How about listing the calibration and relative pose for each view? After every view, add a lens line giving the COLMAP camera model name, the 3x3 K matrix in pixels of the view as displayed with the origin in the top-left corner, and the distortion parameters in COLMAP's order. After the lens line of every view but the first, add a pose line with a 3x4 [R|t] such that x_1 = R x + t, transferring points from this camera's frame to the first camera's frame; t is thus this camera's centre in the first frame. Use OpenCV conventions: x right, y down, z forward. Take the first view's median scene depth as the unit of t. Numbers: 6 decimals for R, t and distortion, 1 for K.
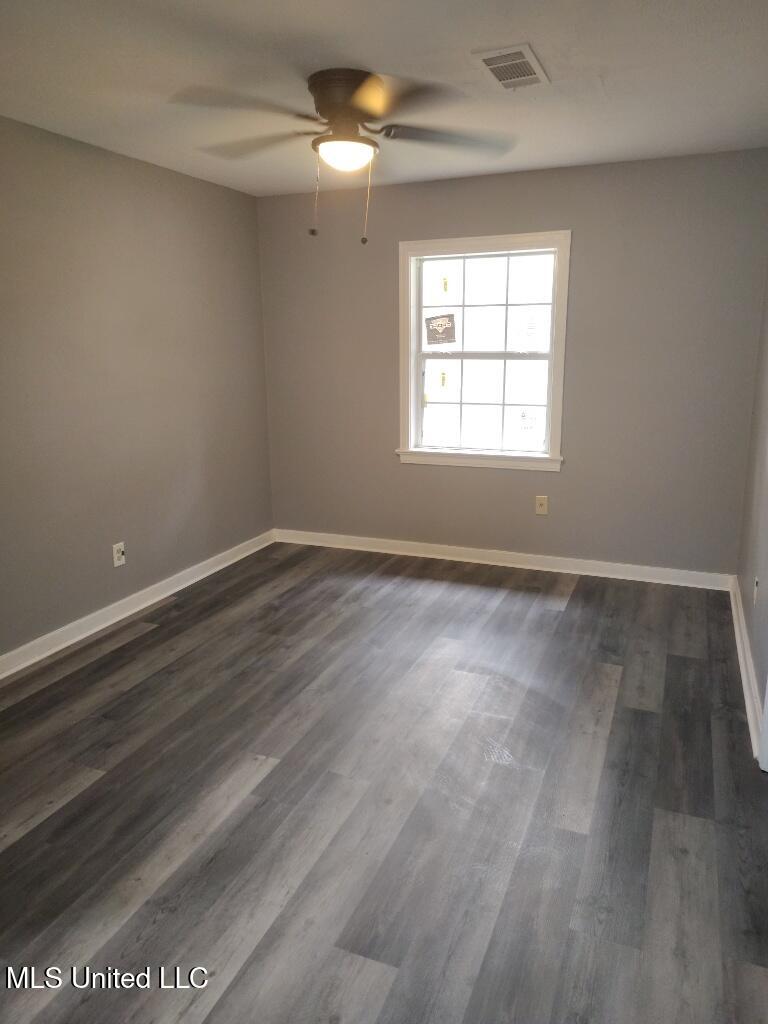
lens RADIAL K [[711.0, 0, 386.1], [0, 711.0, 505.0], [0, 0, 1]] dist [0.066405, -0.076791]
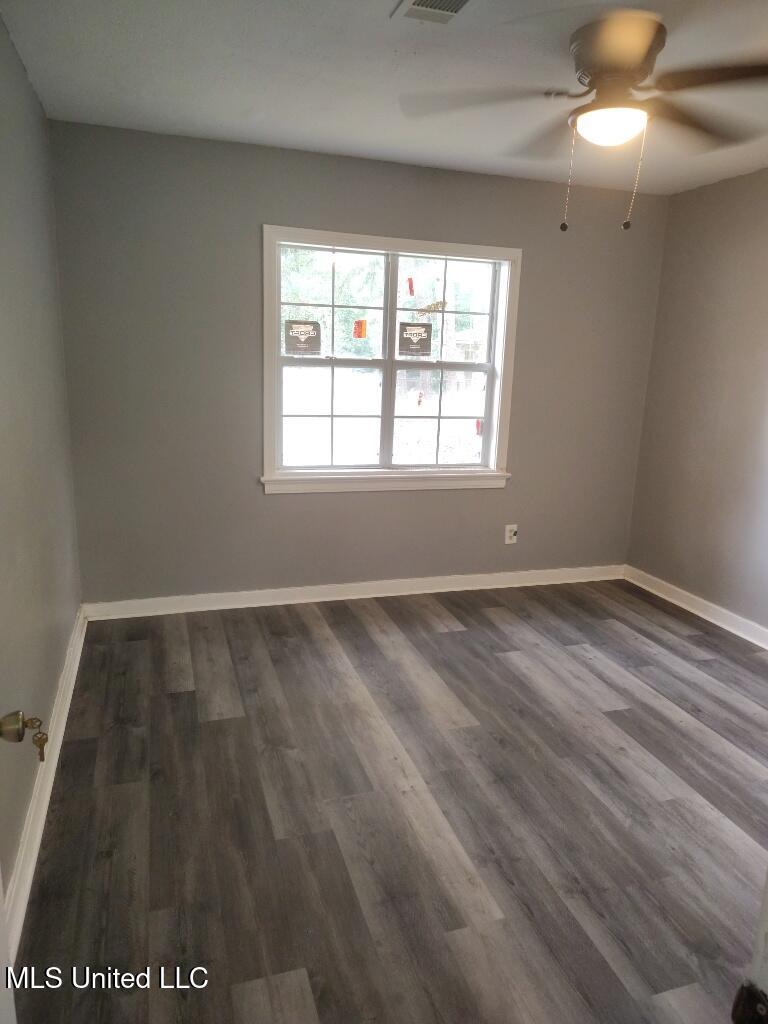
lens RADIAL K [[711.0, 0, 386.1], [0, 711.0, 505.0], [0, 0, 1]] dist [0.066405, -0.076791]
pose [[0.763178, -0.101641, 0.638144, -0.531460], [0.098662, 0.994302, 0.040374, -0.082037], [-0.638611, 0.032148, 0.768858, 0.351733]]
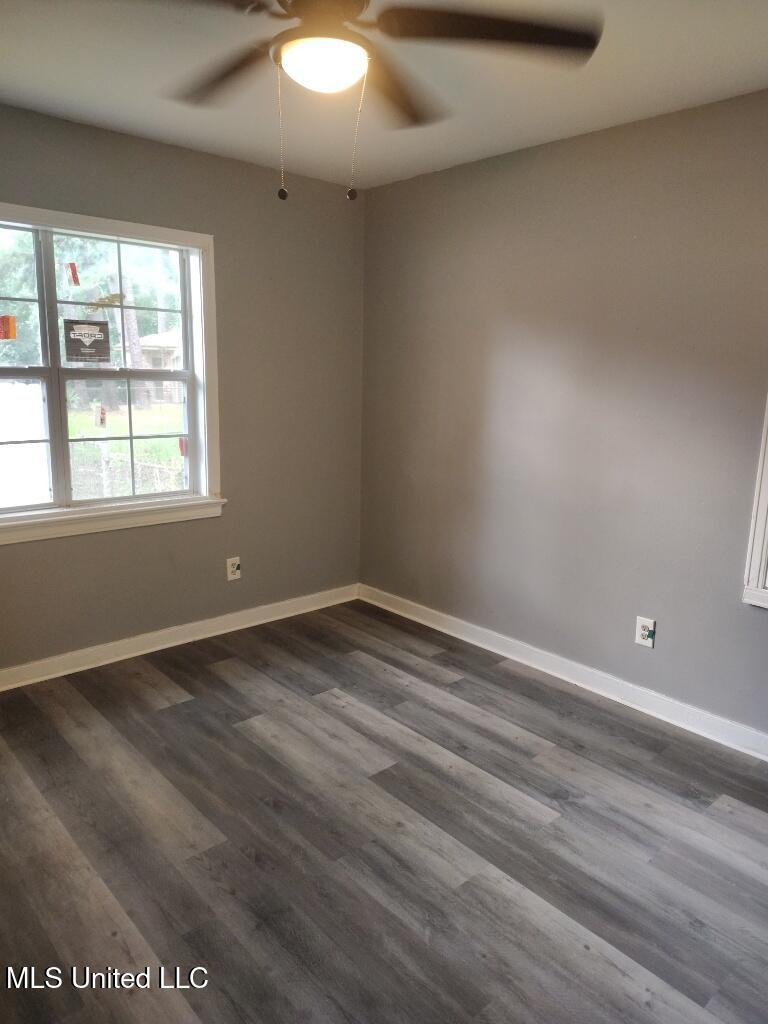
lens RADIAL K [[711.0, 0, 386.1], [0, 711.0, 505.0], [0, 0, 1]] dist [0.066405, -0.076791]
pose [[0.434971, -0.154930, 0.887016, -0.431057], [0.171185, 0.981349, 0.087461, -0.103445], [-0.884022, 0.113801, 0.453380, 0.452799]]
